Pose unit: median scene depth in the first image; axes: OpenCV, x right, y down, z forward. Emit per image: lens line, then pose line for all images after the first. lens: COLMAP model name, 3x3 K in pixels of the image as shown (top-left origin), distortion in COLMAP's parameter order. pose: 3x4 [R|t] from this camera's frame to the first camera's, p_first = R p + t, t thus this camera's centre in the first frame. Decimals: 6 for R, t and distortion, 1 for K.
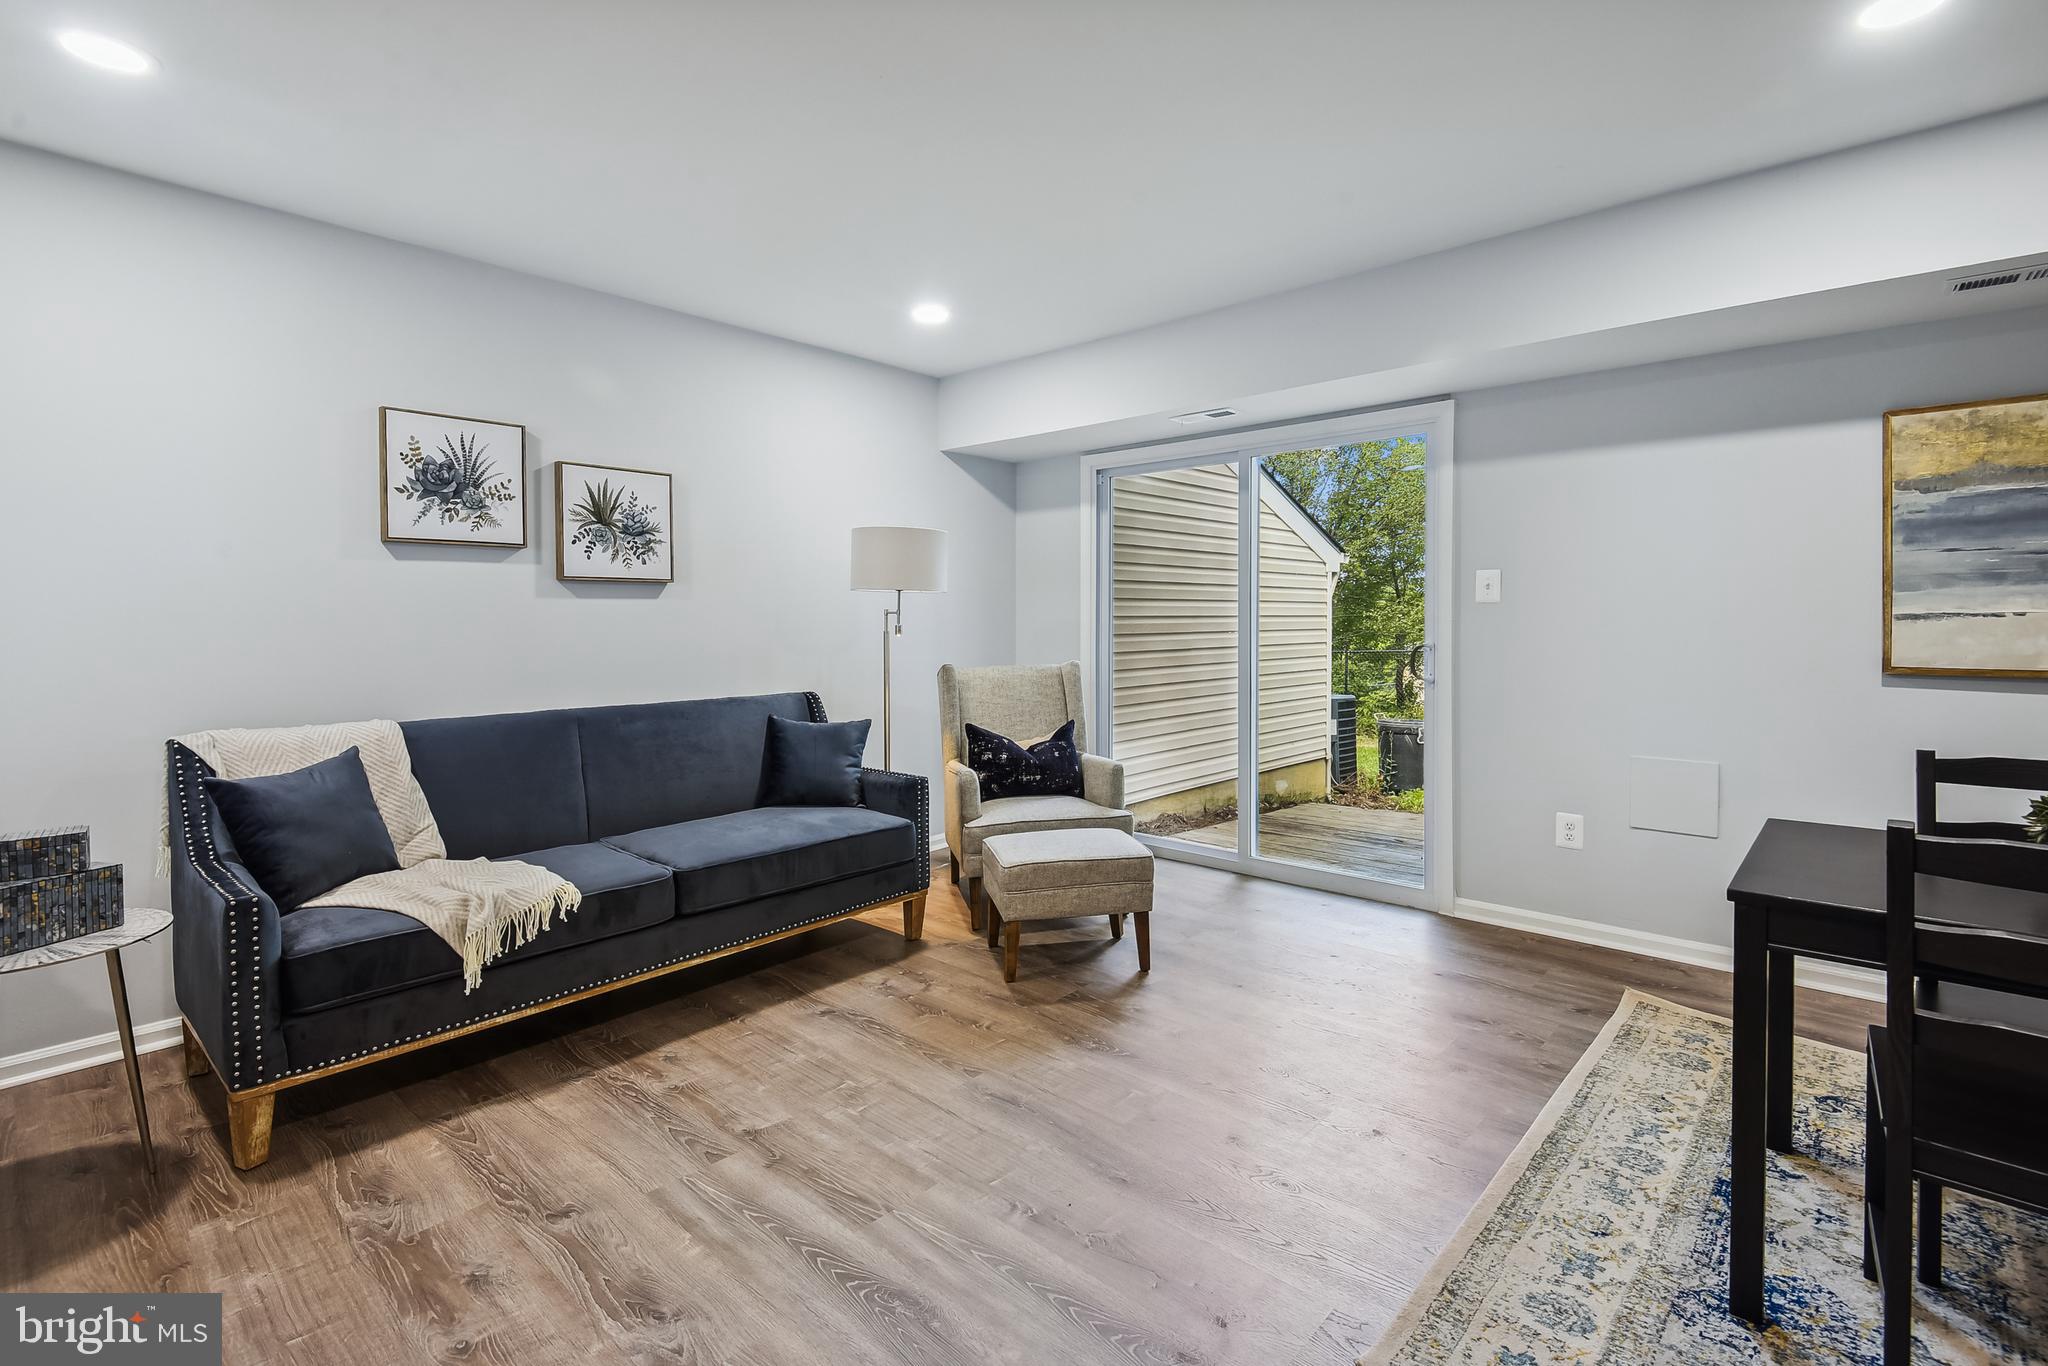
lens RADIAL K [[950.0, 0, 1025.9], [0, 950.0, 623.2], [0, 0, 1]] dist [0.000753, -0.009264]
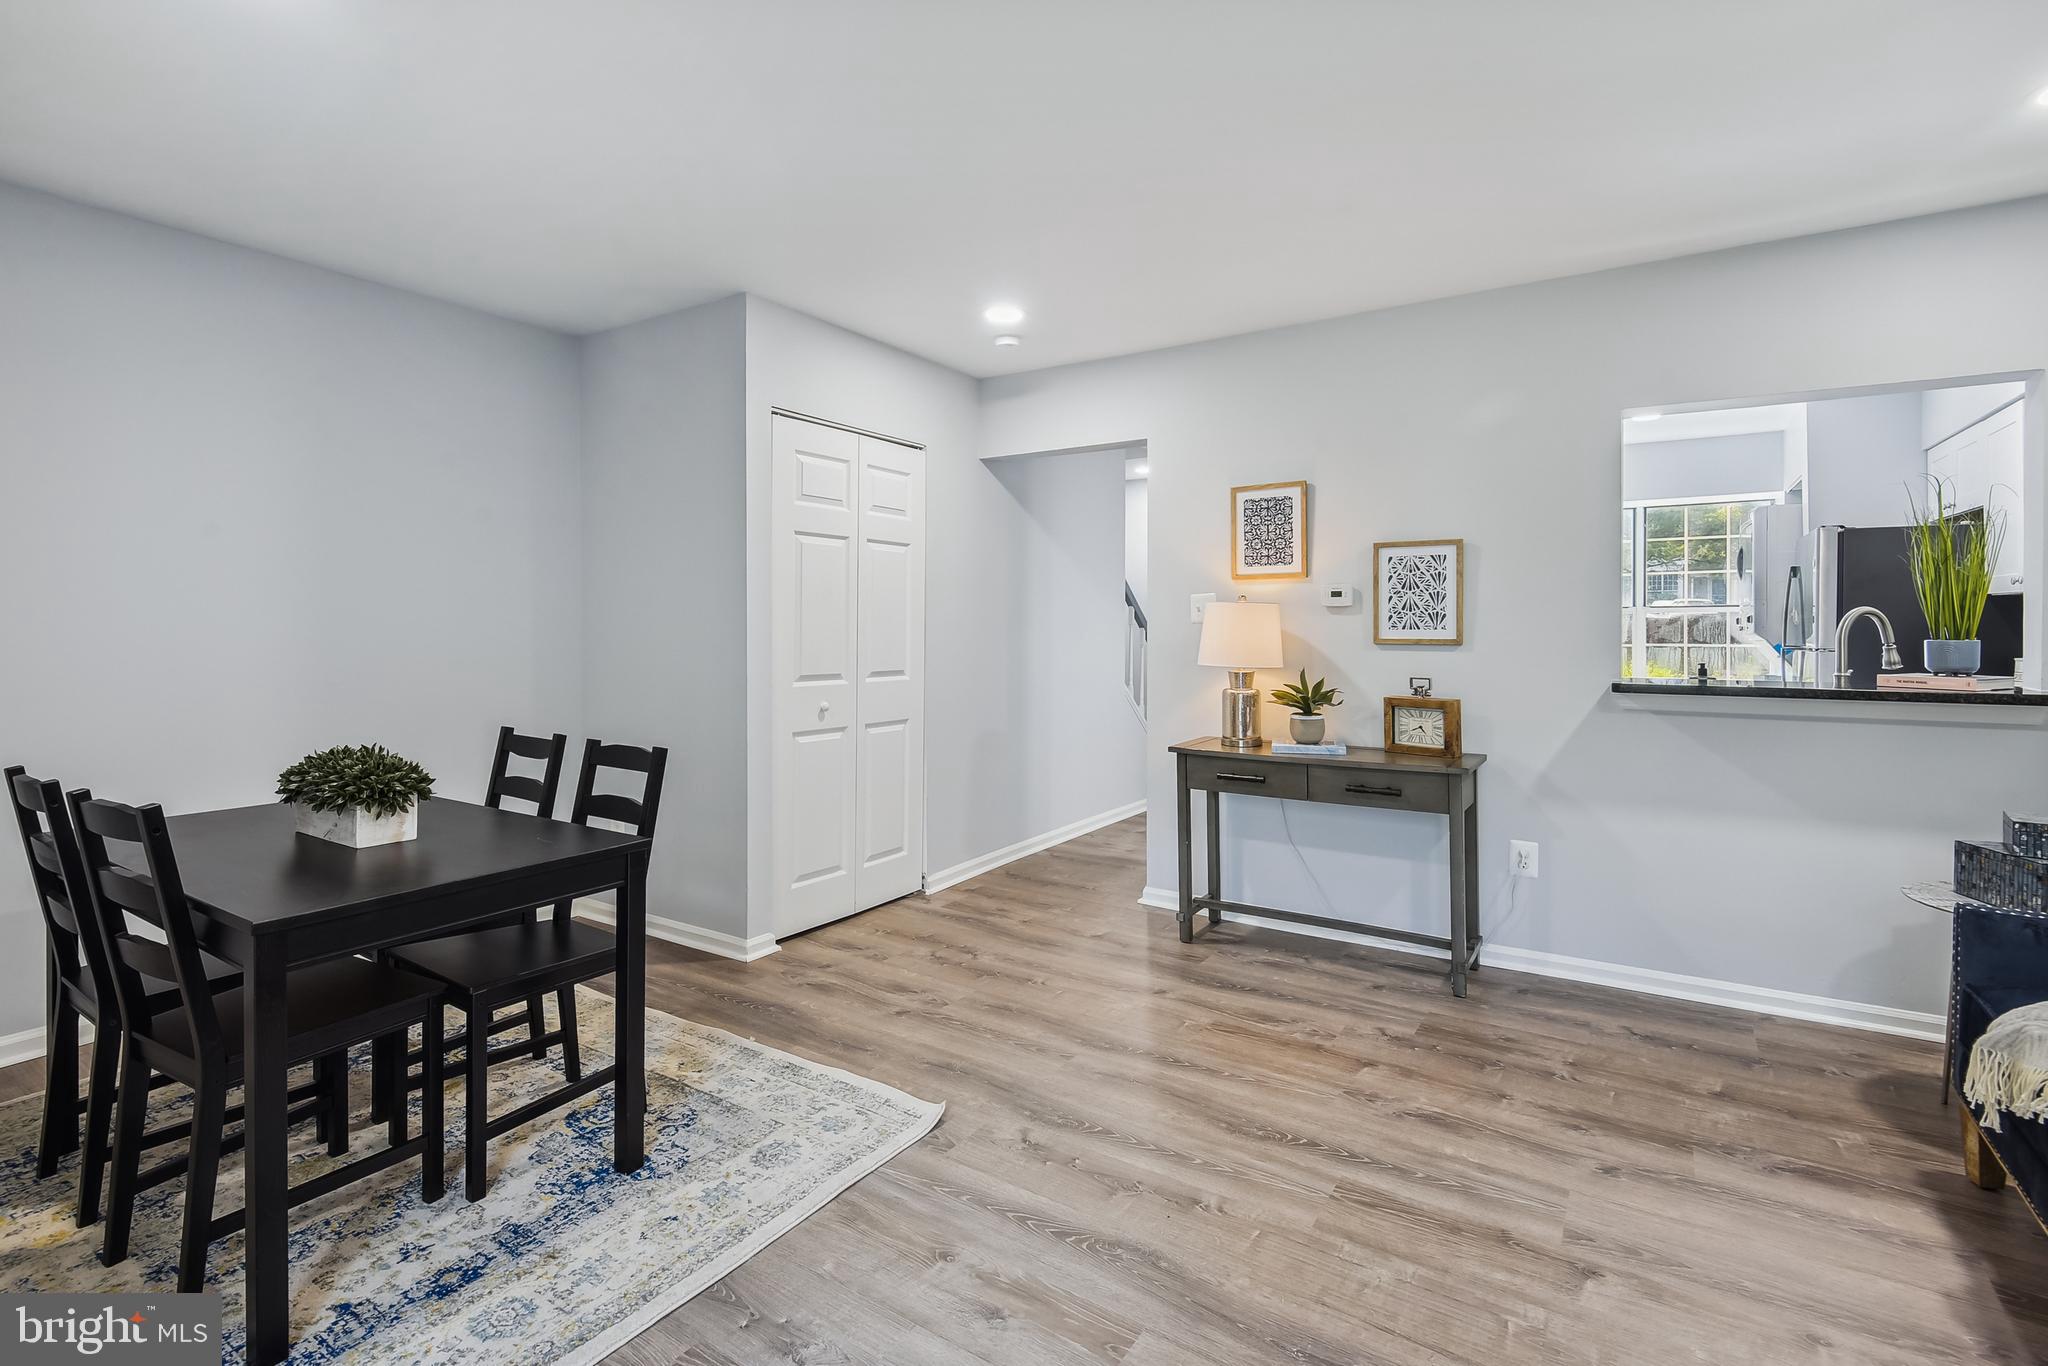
lens RADIAL K [[951.5, 0, 1004.7], [0, 951.5, 628.3], [0, 0, 1]] dist [0.000898, -0.000726]
pose [[-0.990254, 0.006144, -0.139139, 0.242260], [0.003879, 0.999856, 0.016542, -0.020723], [0.139220, 0.015841, -0.990135, 1.339909]]
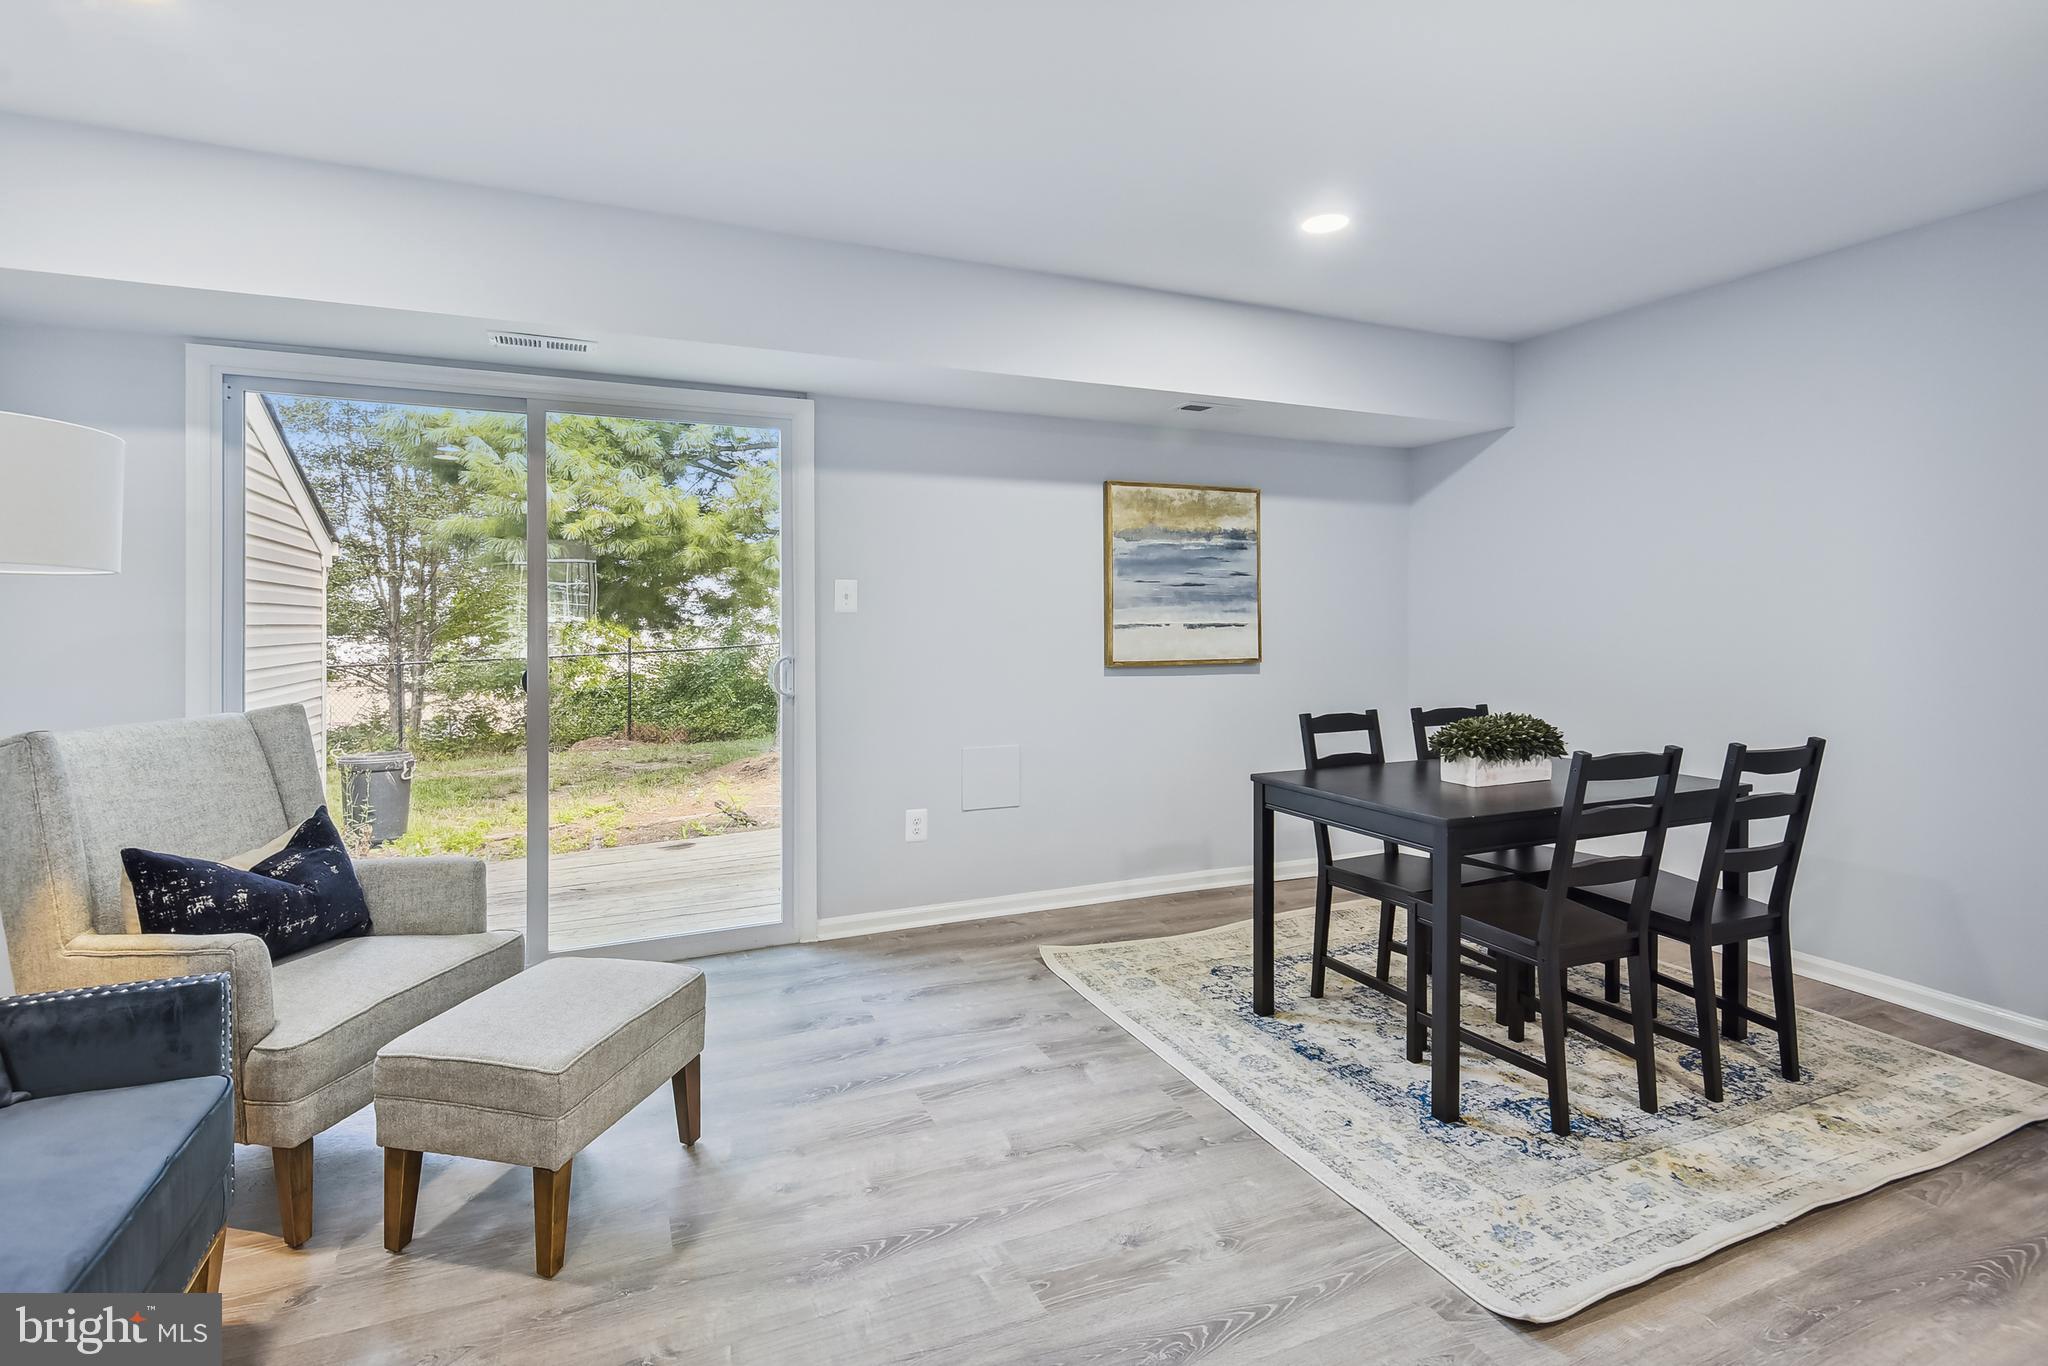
lens RADIAL K [[951.5, 0, 1004.7], [0, 951.5, 628.3], [0, 0, 1]] dist [0.000898, -0.000726]
pose [[0.410031, -0.000788, 0.912071, -0.456959], [0.007574, 0.999968, -0.002542, -0.001952], [-0.912040, 0.007951, 0.410024, 0.571026]]
